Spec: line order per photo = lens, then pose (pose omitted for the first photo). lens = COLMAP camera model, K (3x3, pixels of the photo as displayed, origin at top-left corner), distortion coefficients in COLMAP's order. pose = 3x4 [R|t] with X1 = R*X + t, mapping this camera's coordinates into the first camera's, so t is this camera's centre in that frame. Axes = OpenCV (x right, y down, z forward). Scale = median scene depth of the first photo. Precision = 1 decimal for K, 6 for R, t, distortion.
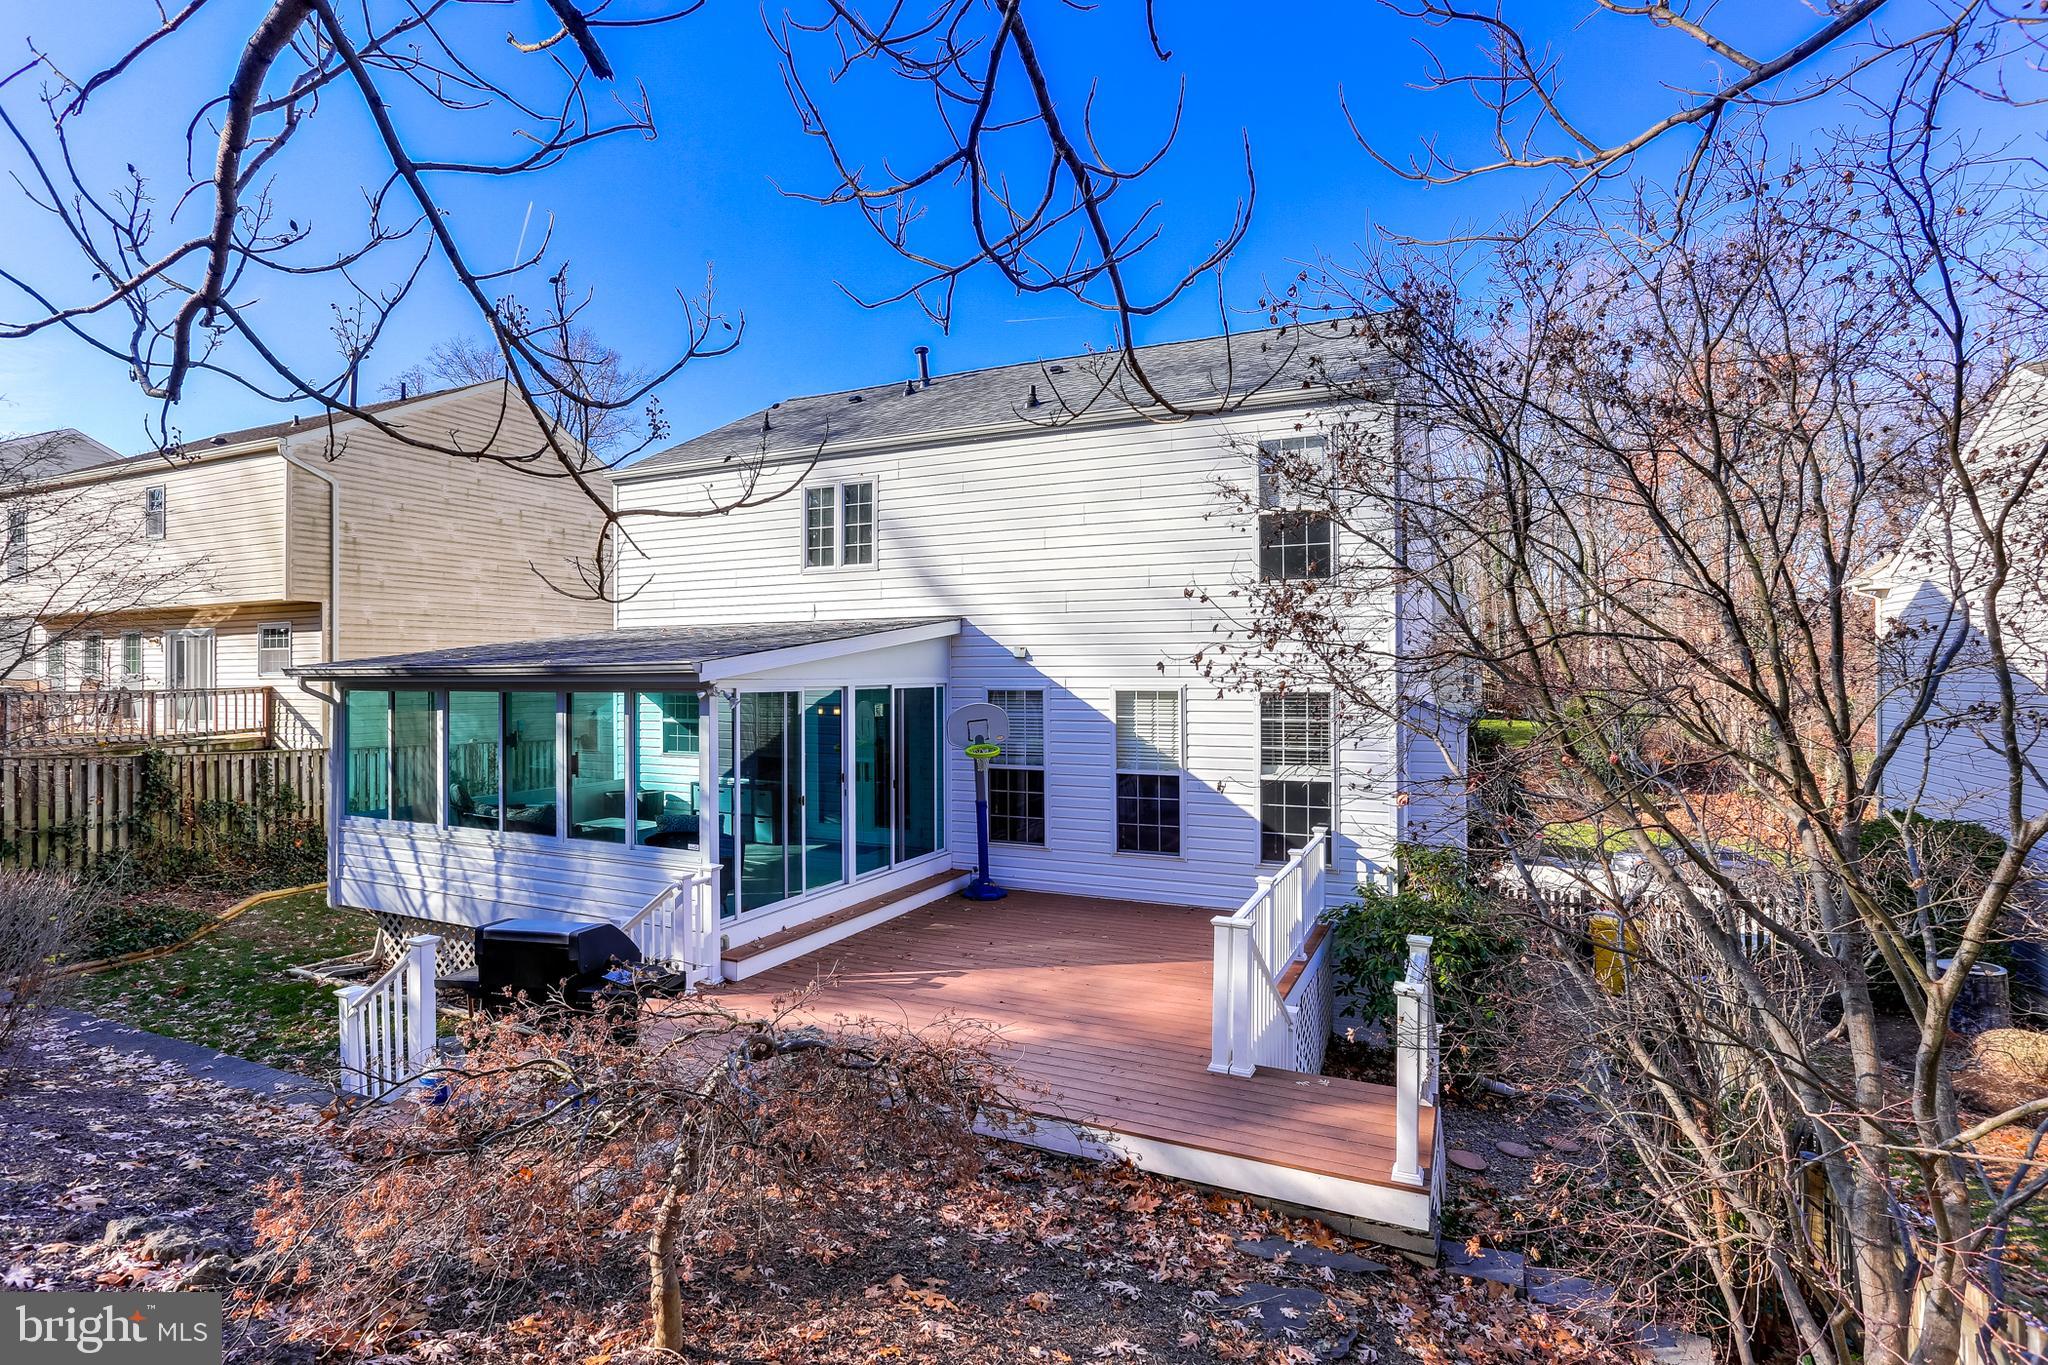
lens RADIAL K [[966.7, 0, 1017.9], [0, 966.7, 679.0], [0, 0, 1]] dist [-0.002516, 0.000115]
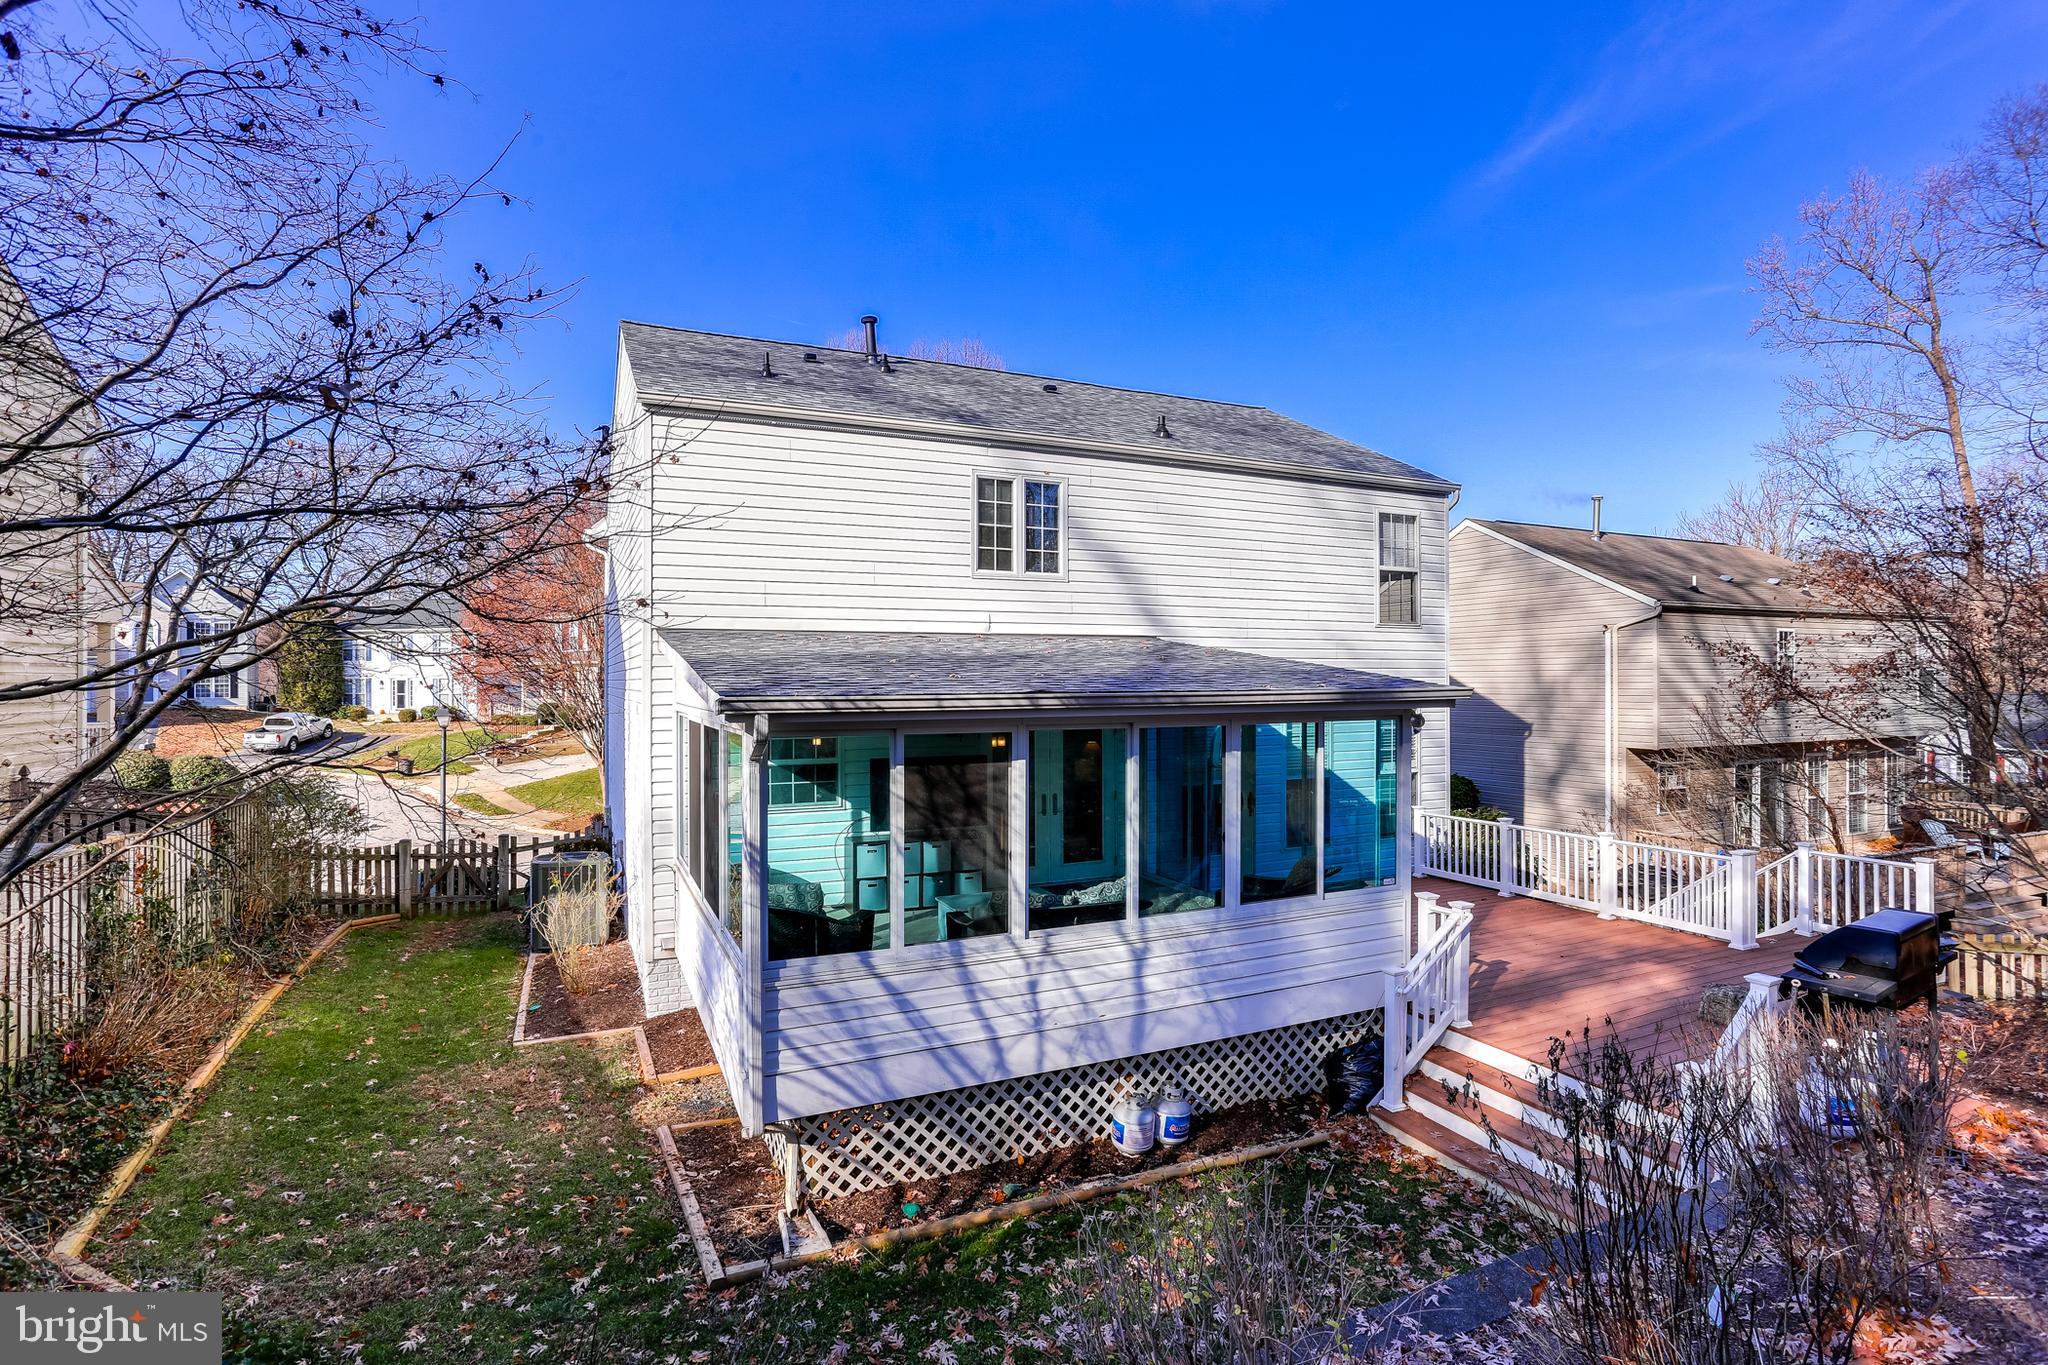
lens RADIAL K [[966.7, 0, 1016.4], [0, 966.7, 682.0], [0, 0, 1]] dist [-0.002516, 0.000115]
pose [[0.662870, -0.002756, 0.748730, -0.848453], [0.008027, 0.999962, -0.003426, -0.015382], [-0.748692, 0.008281, 0.662867, 0.429830]]
